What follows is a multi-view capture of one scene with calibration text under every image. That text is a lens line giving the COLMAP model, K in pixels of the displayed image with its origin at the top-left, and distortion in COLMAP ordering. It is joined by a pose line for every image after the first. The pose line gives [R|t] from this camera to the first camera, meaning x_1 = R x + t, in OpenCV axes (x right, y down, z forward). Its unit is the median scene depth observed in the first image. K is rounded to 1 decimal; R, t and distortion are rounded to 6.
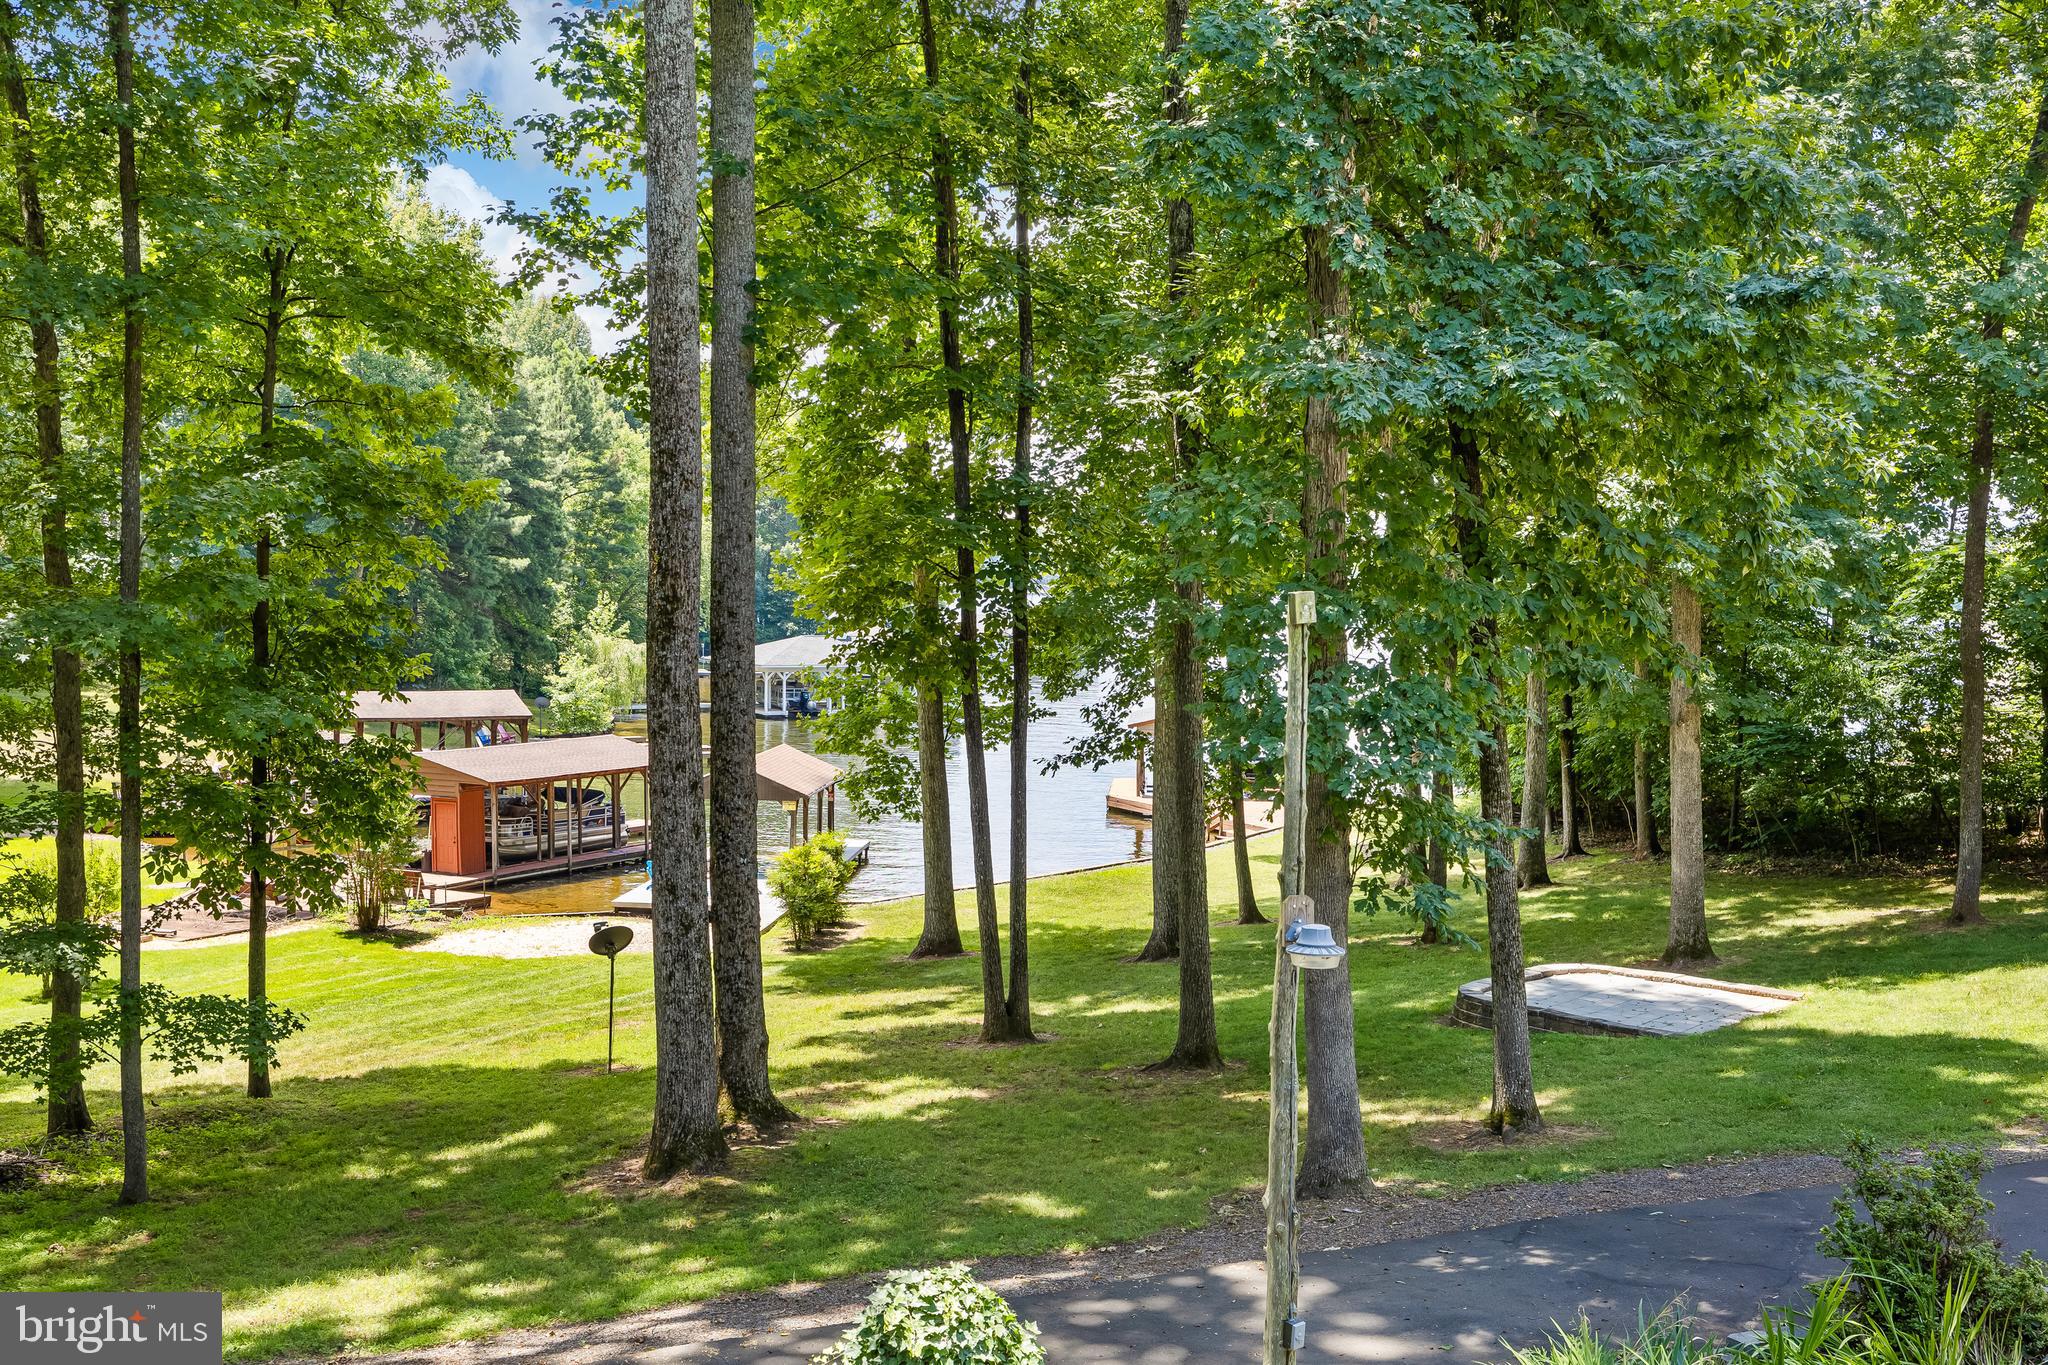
lens RADIAL K [[2056.9, 0, 1021.5], [0, 2056.9, 691.7], [0, 0, 1]] dist [0.000807, 0.000000]
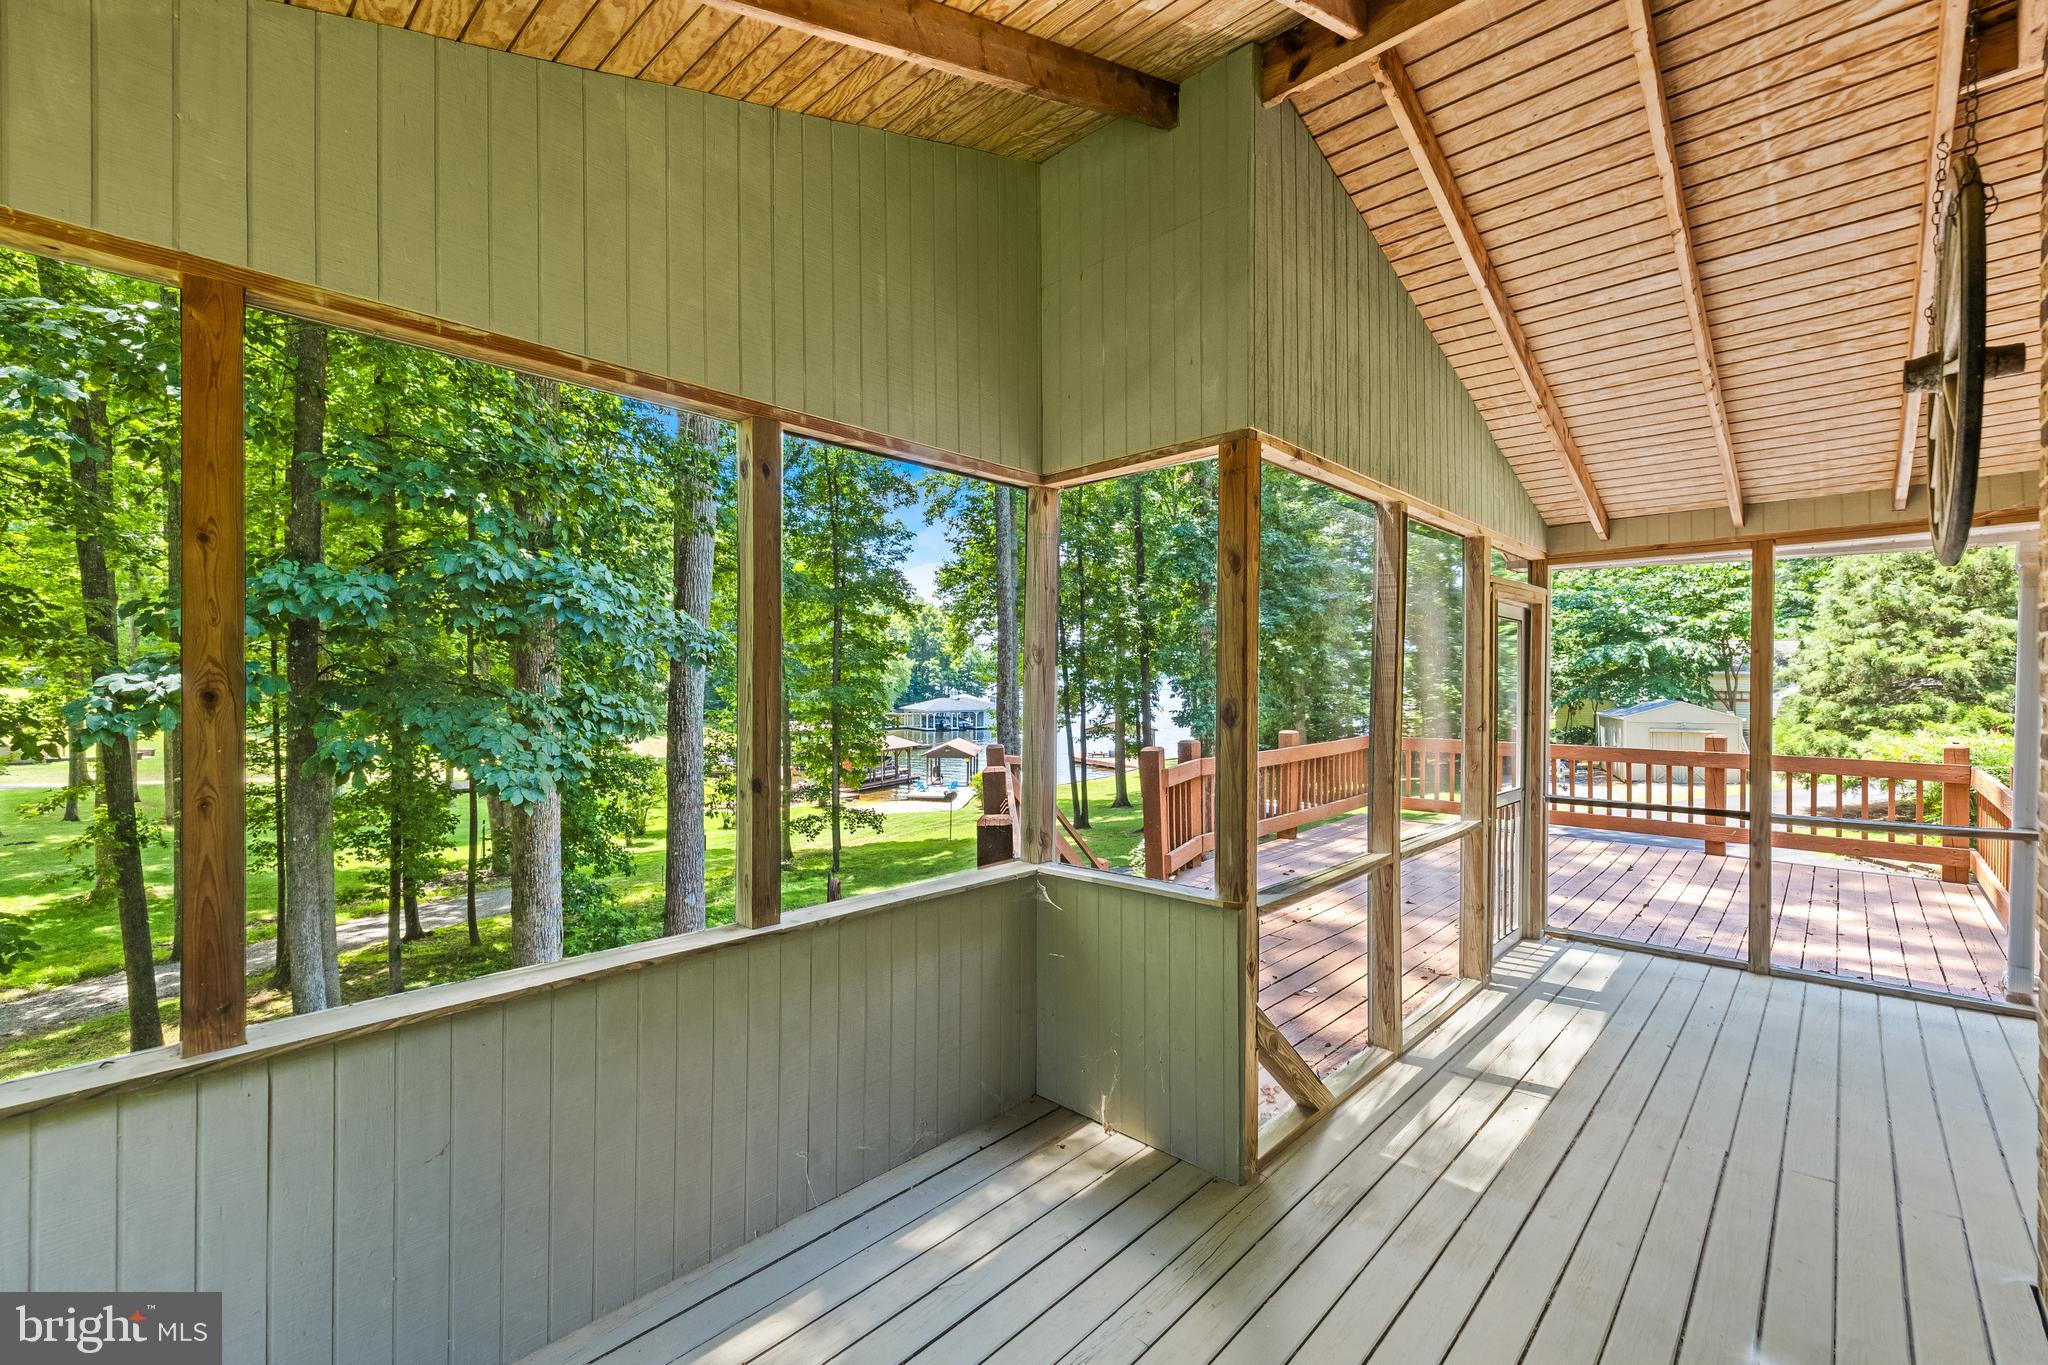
lens RADIAL K [[885.4, 0, 1013.4], [0, 885.4, 687.2], [0, 0, 1]] dist [0.016273, -0.000010]
pose [[0.999752, -0.015912, 0.015585, -0.126373], [0.016523, 0.999067, -0.039908, 0.013858], [-0.014936, 0.040155, 0.999082, -0.317125]]
